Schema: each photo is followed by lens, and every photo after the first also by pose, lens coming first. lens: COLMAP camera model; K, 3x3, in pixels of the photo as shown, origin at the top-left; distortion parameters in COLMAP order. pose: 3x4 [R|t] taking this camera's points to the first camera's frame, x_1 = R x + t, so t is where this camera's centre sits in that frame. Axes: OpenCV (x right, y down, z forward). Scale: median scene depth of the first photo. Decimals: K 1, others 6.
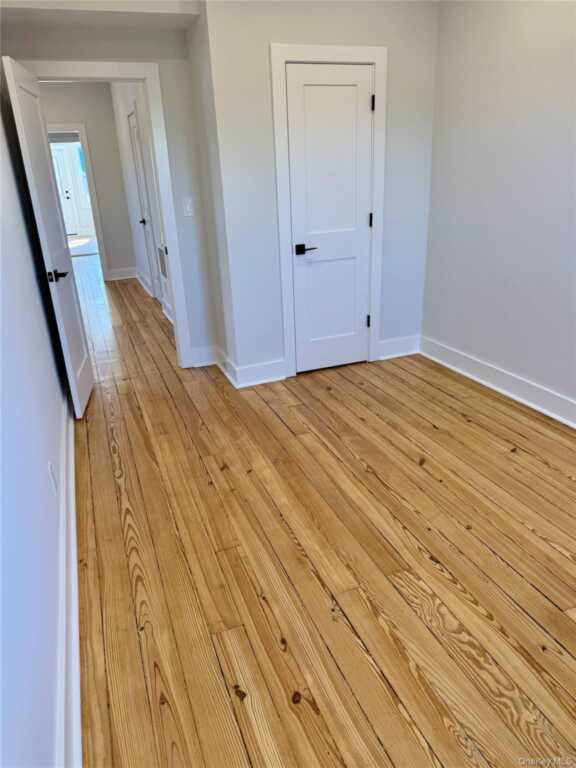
lens RADIAL K [[545.8, 0, 288.0], [0, 545.8, 384.0], [0, 0, 1]] dist [0.120154, -0.176757]
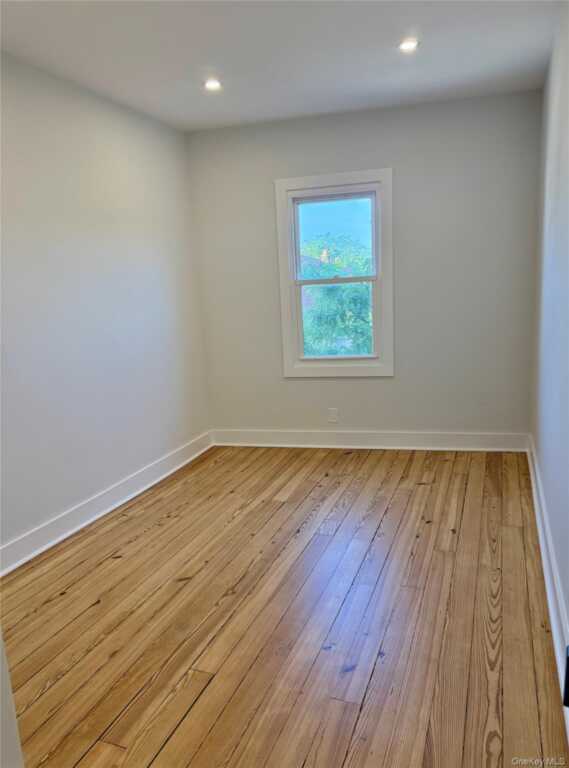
lens RADIAL K [[511.4, 0, 284.5], [0, 511.4, 384.0], [0, 0, 1]] dist [-0.001968, -0.006756]
pose [[-0.726241, -0.042465, 0.686128, -0.525843], [0.332611, 0.851779, 0.404774, -0.490390], [-0.601618, 0.522177, -0.604472, 1.322139]]
